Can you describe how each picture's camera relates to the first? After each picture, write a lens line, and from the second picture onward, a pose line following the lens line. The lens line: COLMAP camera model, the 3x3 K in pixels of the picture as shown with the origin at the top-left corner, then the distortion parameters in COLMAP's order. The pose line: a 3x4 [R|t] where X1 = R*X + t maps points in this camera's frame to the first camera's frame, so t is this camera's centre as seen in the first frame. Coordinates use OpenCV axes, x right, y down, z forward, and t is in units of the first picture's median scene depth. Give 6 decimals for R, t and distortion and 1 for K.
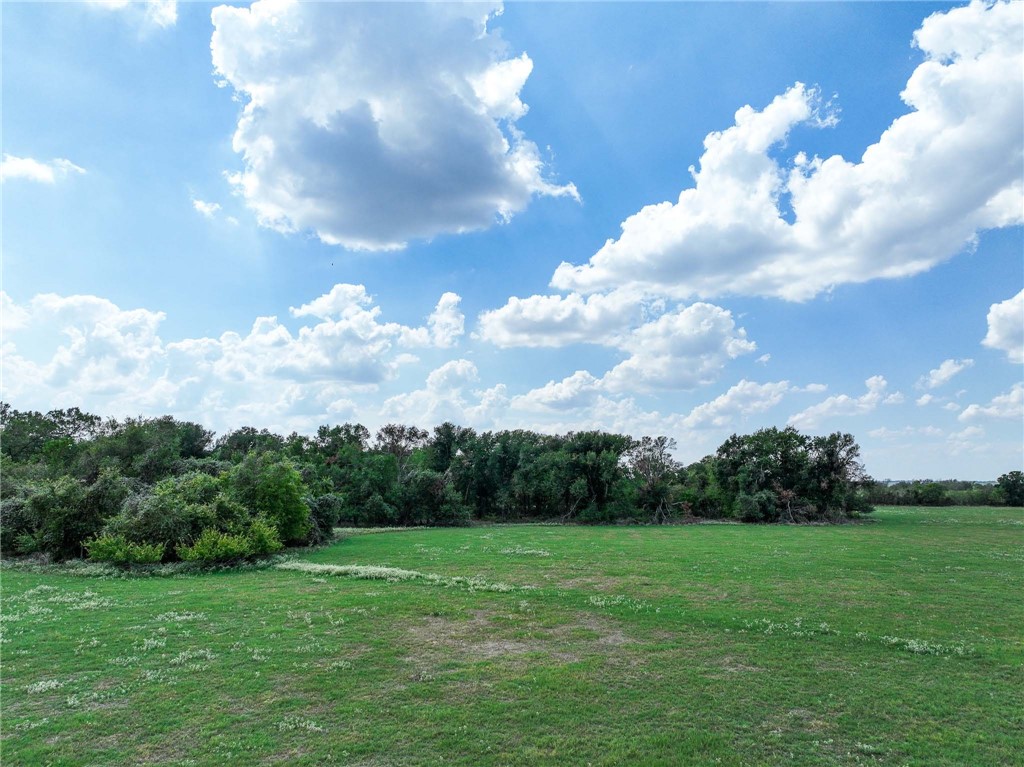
lens RADIAL K [[726.4, 0, 508.7], [0, 726.4, 388.0], [0, 0, 1]] dist [-0.005308, 0.024953]
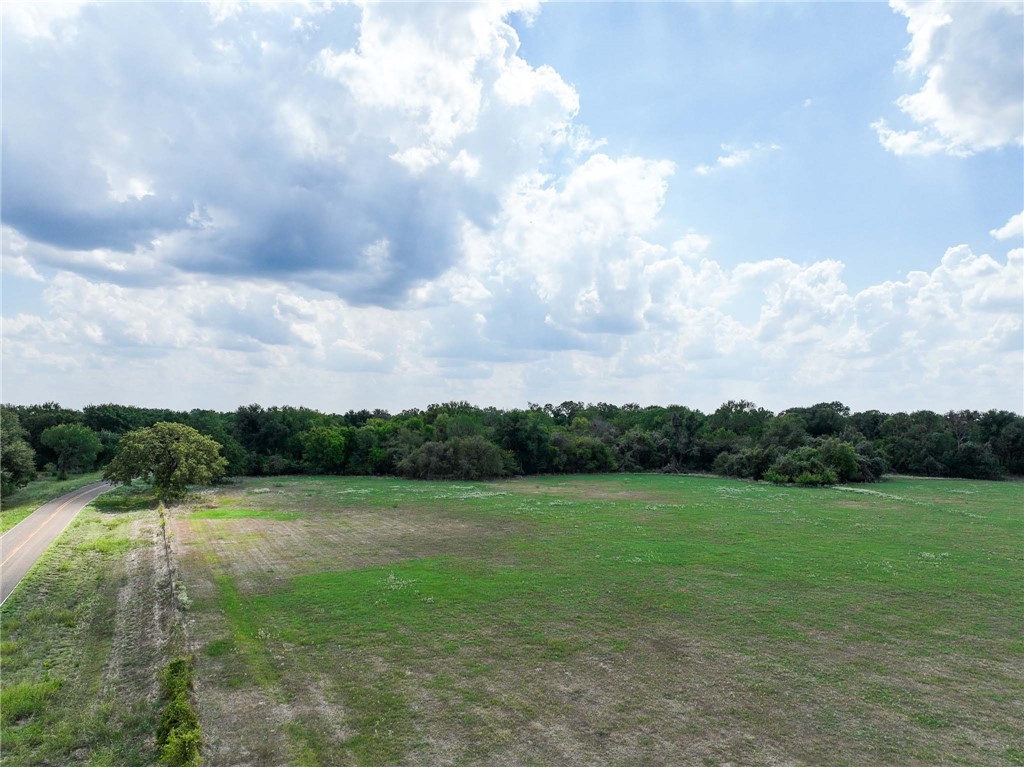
lens RADIAL K [[717.8, 0, 512.0], [0, 717.8, 383.5], [0, 0, 1]] dist [-0.007819, -0.001708]
pose [[0.620345, -0.035270, -0.783536, 0.738311], [0.092744, 0.995278, 0.028627, -0.223131], [0.778827, -0.090427, 0.620687, -1.063392]]
